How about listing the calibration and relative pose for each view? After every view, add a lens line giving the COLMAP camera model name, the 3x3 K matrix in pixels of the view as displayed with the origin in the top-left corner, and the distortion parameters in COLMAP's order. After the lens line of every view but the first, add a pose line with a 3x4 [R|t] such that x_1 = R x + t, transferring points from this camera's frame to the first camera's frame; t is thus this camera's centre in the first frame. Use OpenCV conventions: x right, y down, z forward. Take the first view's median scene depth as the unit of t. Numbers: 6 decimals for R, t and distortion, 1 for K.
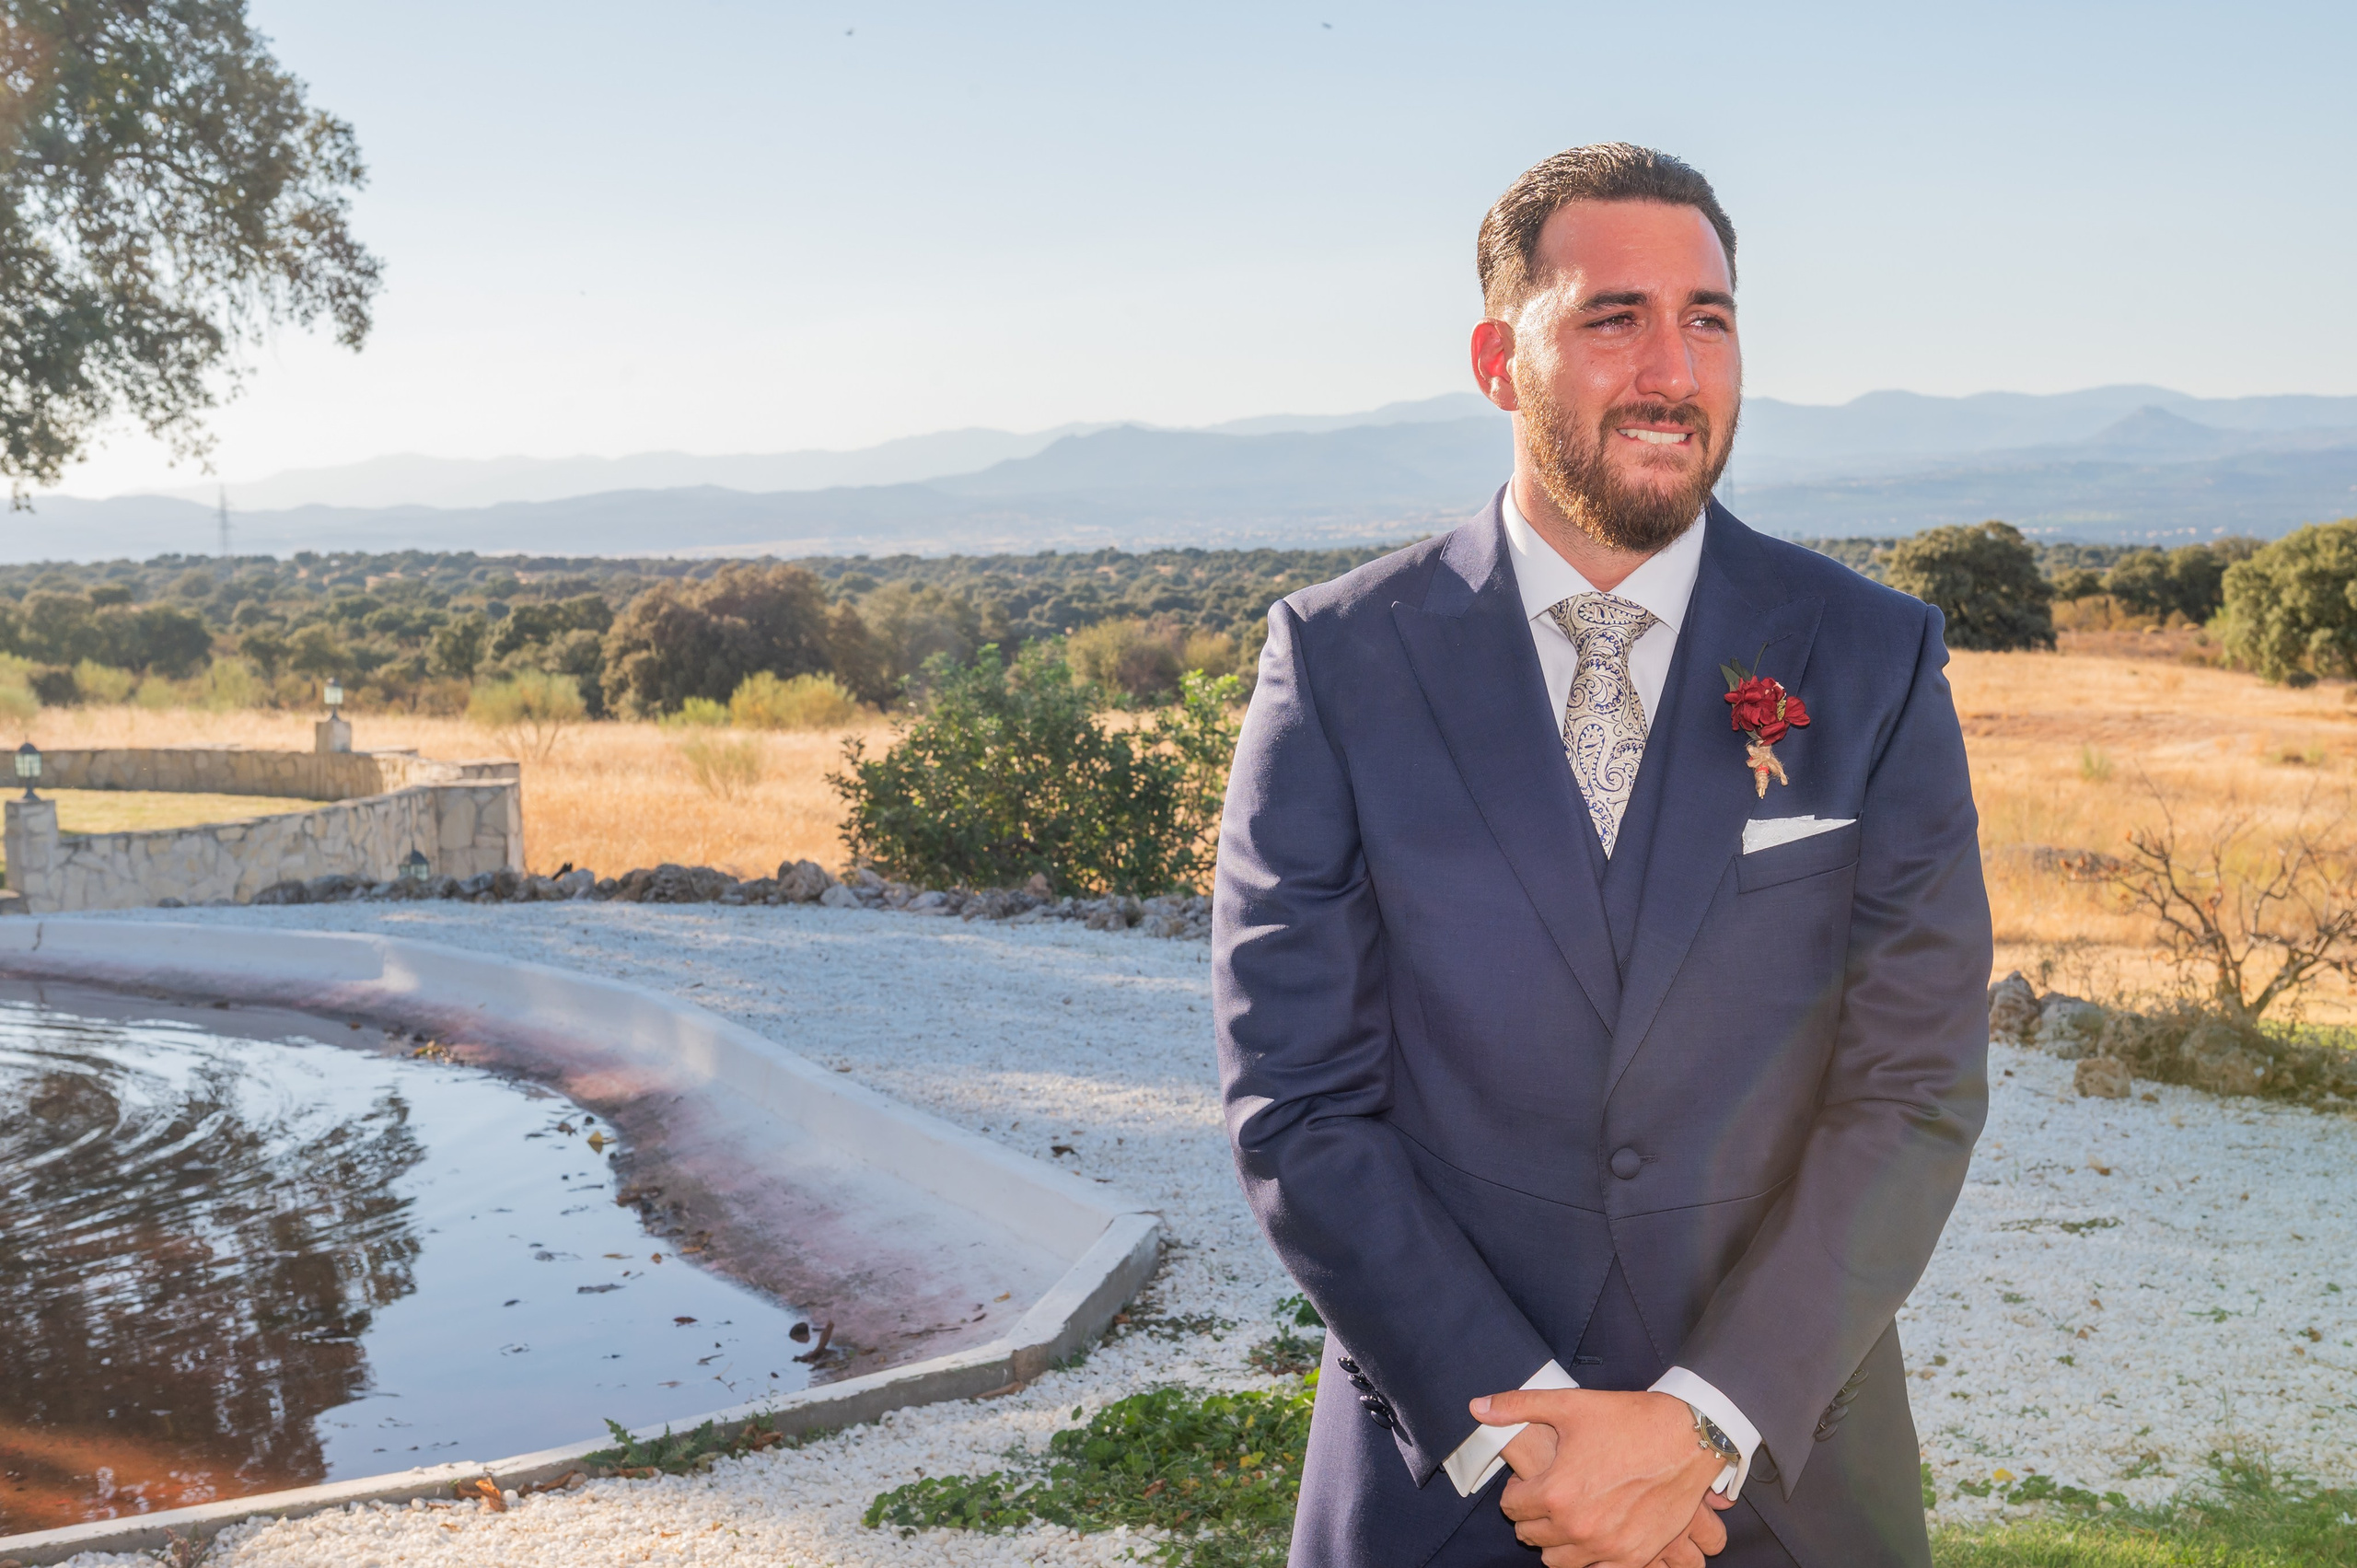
lens RADIAL K [[3296.6, 0, 1227.4], [0, 3296.6, 830.9], [0, 0, 1]] dist [0.028935, 0.000000]
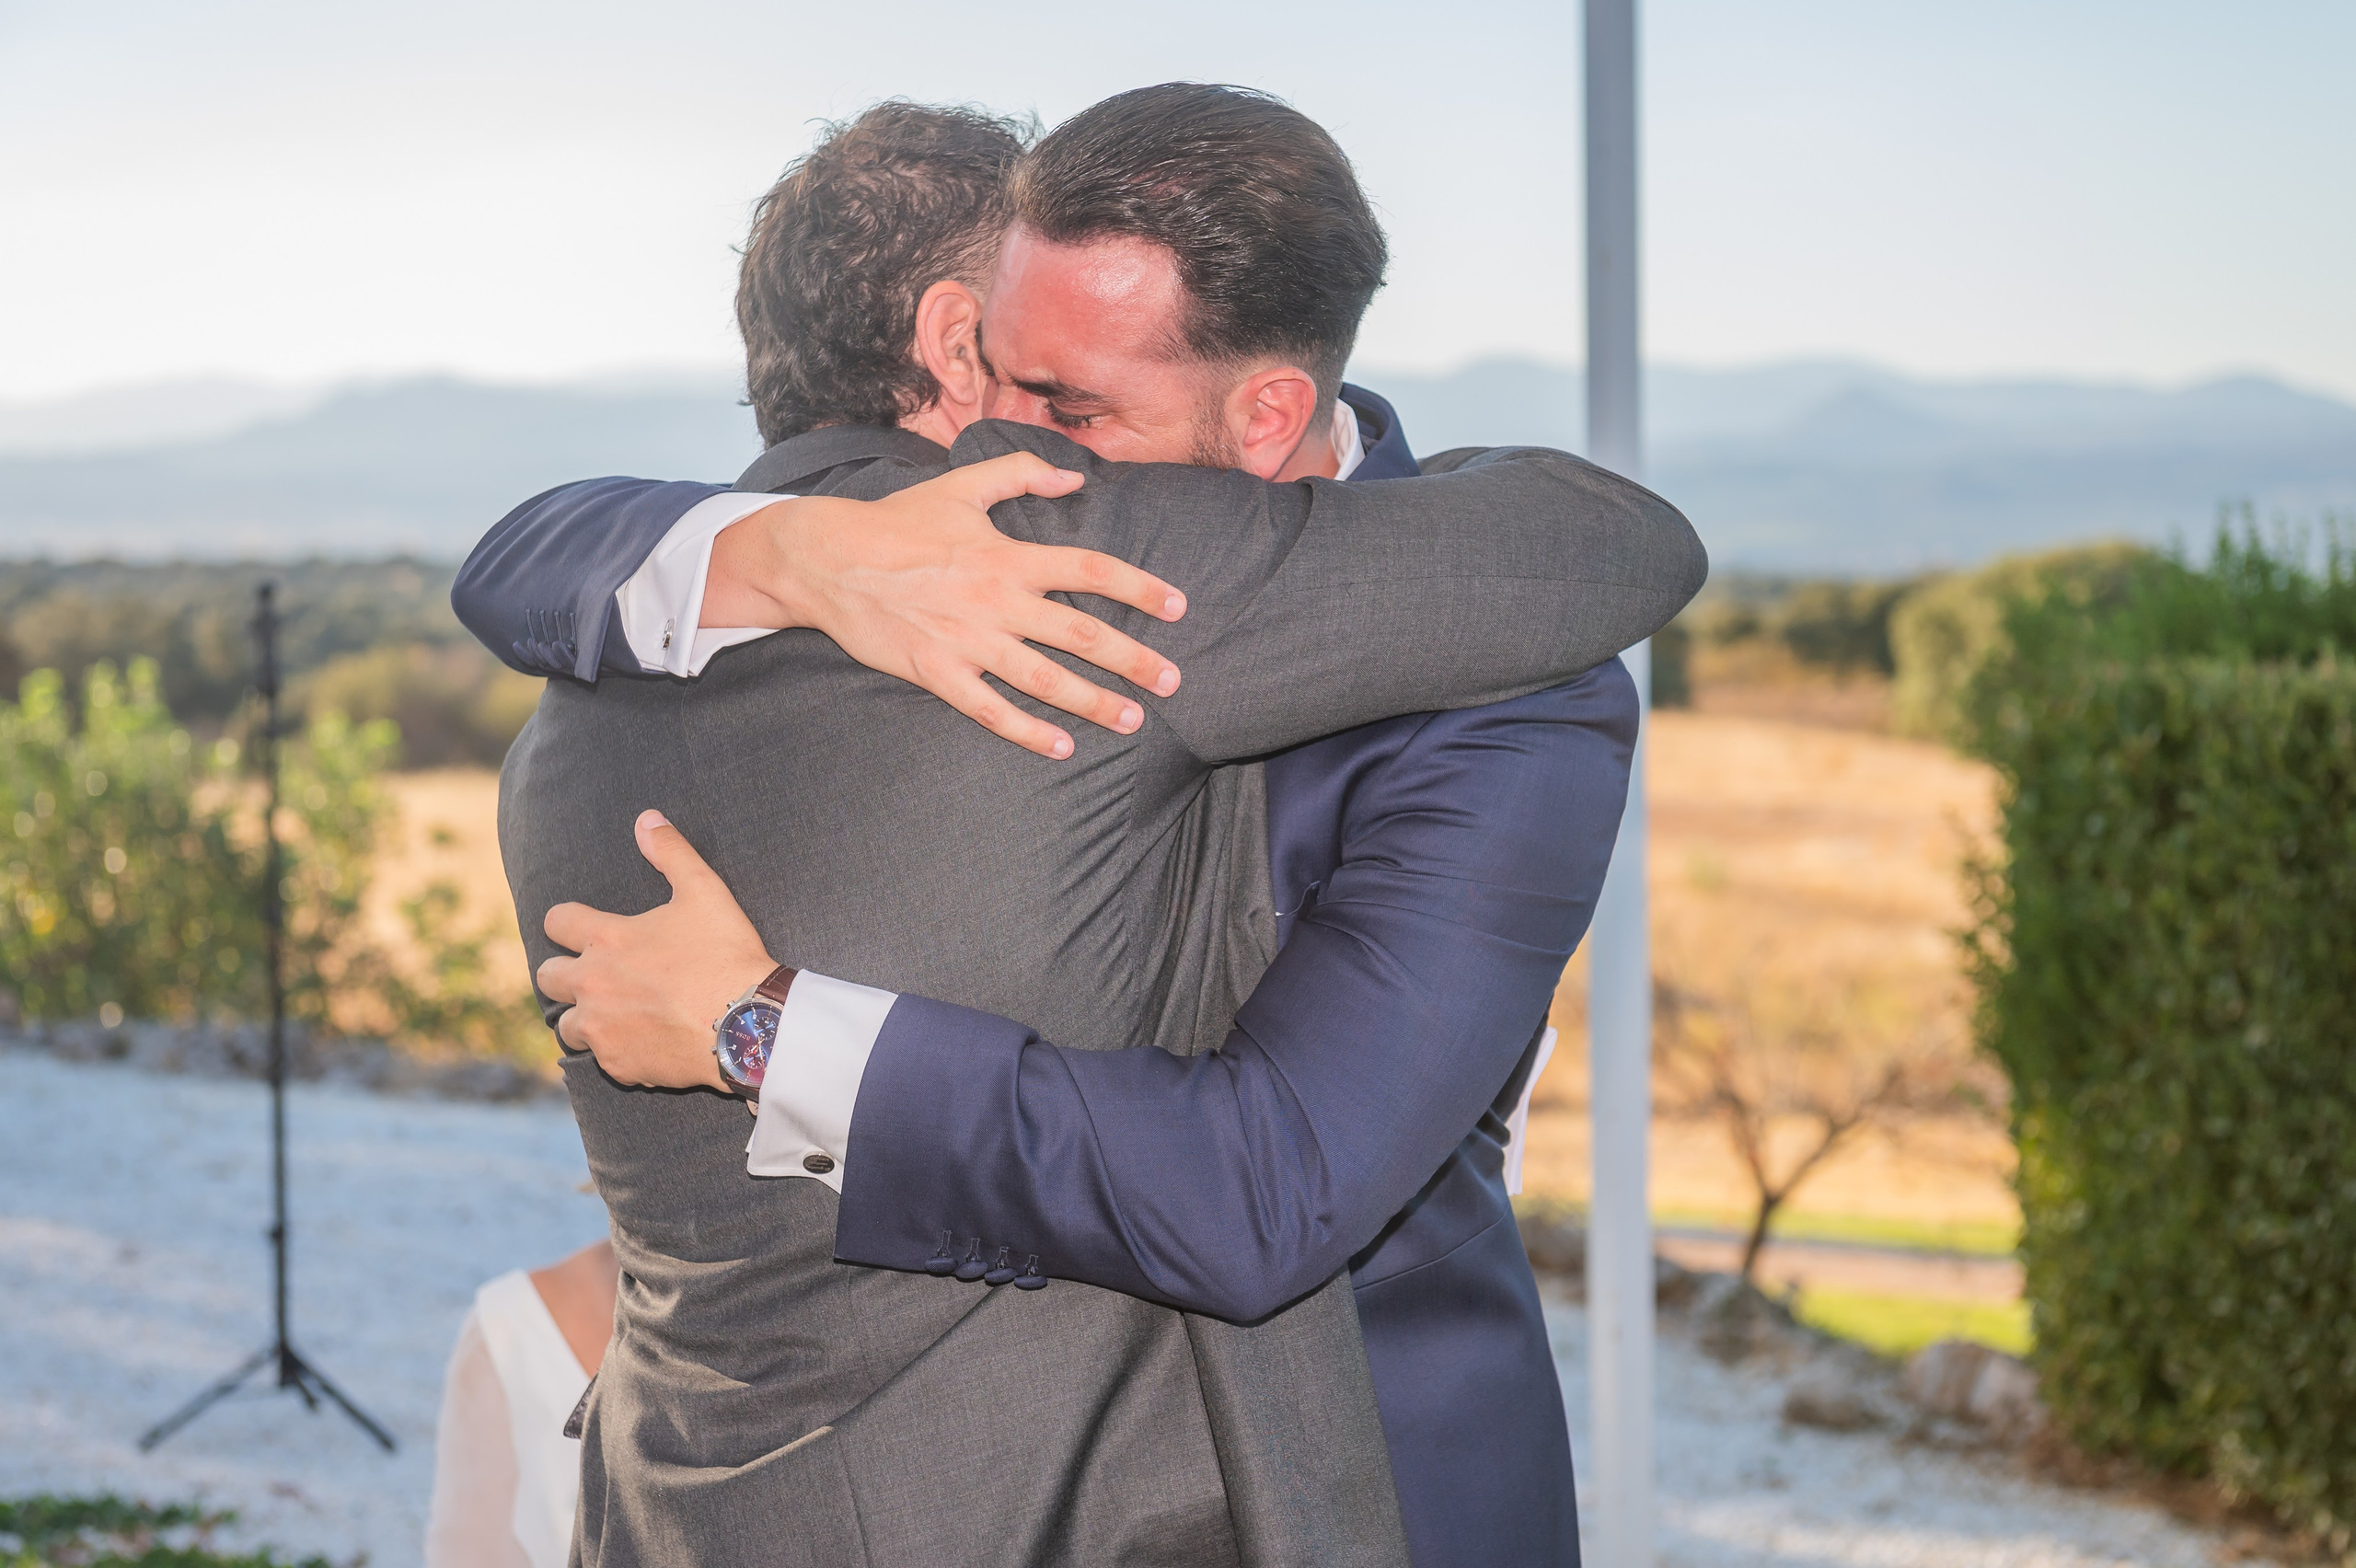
lens RADIAL K [[4744.3, 0, 1200.5], [0, 4744.3, 808.0], [0, 0, 1]] dist [0.021428, 0.000000]
pose [[0.992203, 0.013297, 0.123923, 0.040552], [-0.009237, 0.999403, -0.033278, 0.002827], [-0.124292, 0.031874, 0.991734, -0.039924]]
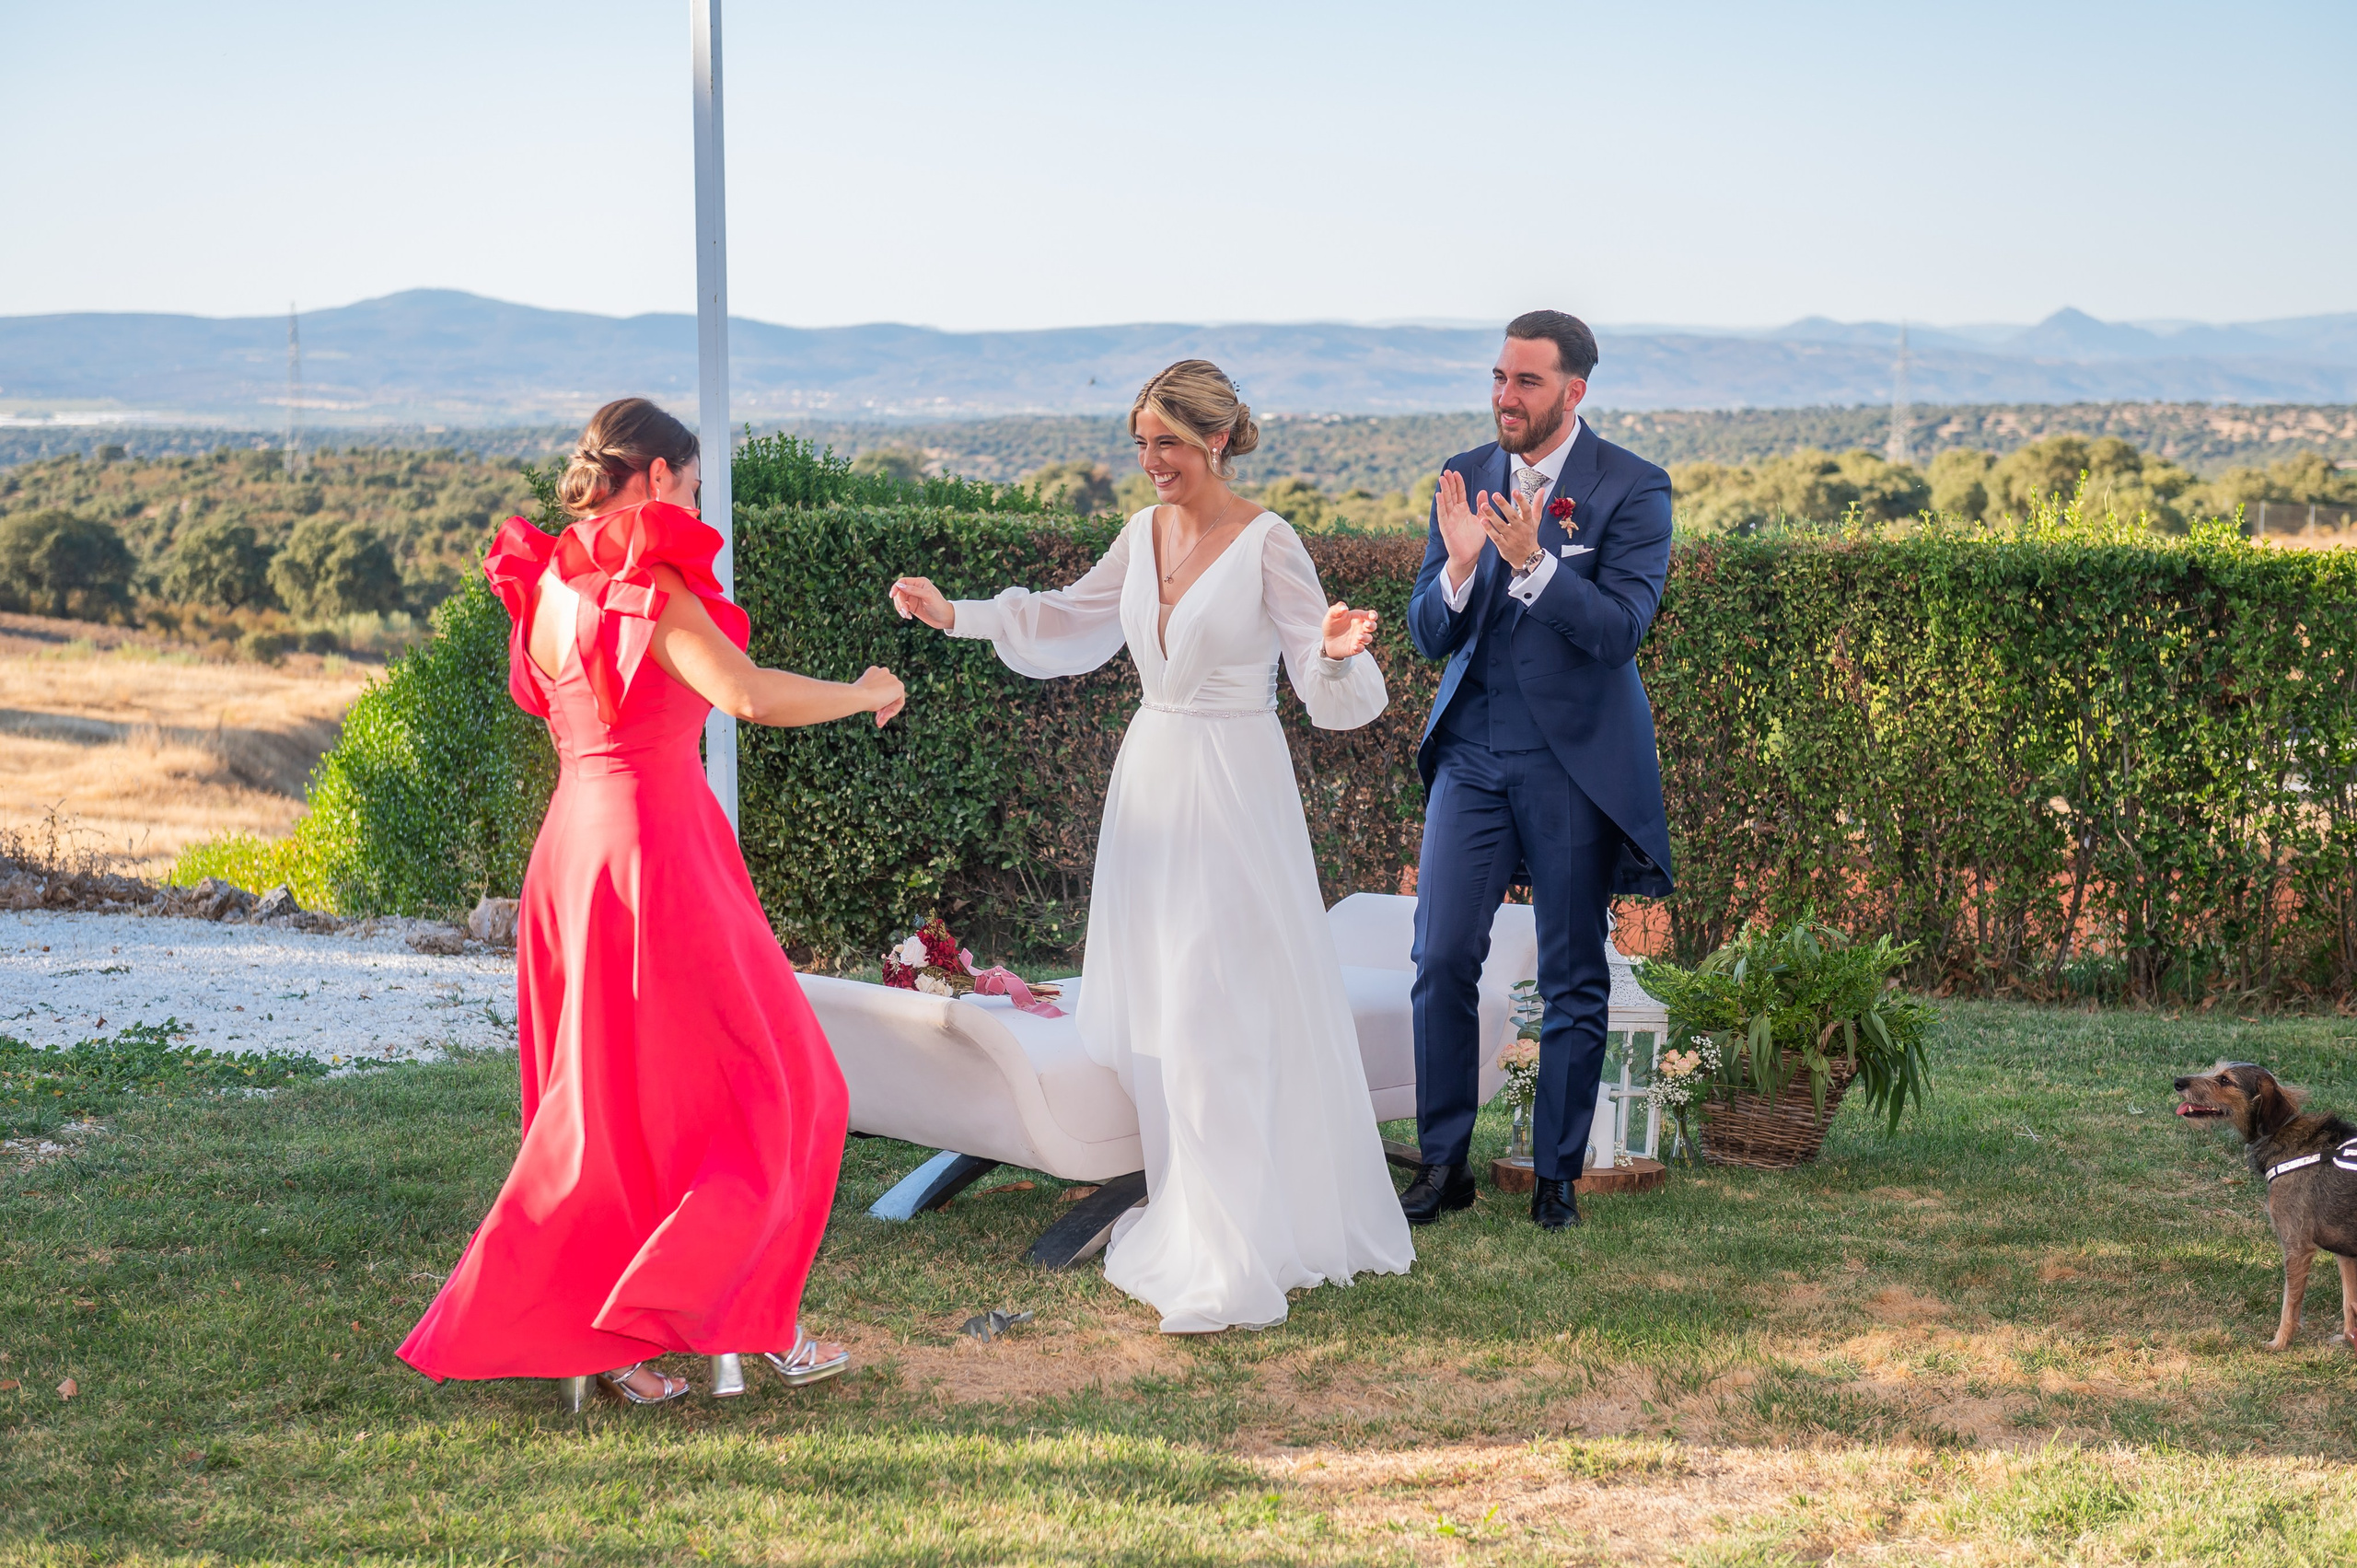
lens RADIAL K [[3984.7, 0, 1157.7], [0, 3984.7, 705.6], [0, 0, 1]] dist [0.028688, 0.000000]
pose [[0.675652, -0.027484, 0.736709, -0.171302], [0.045904, 0.998934, -0.004832, 0.011338], [-0.735791, 0.037083, 0.676193, -0.104045]]
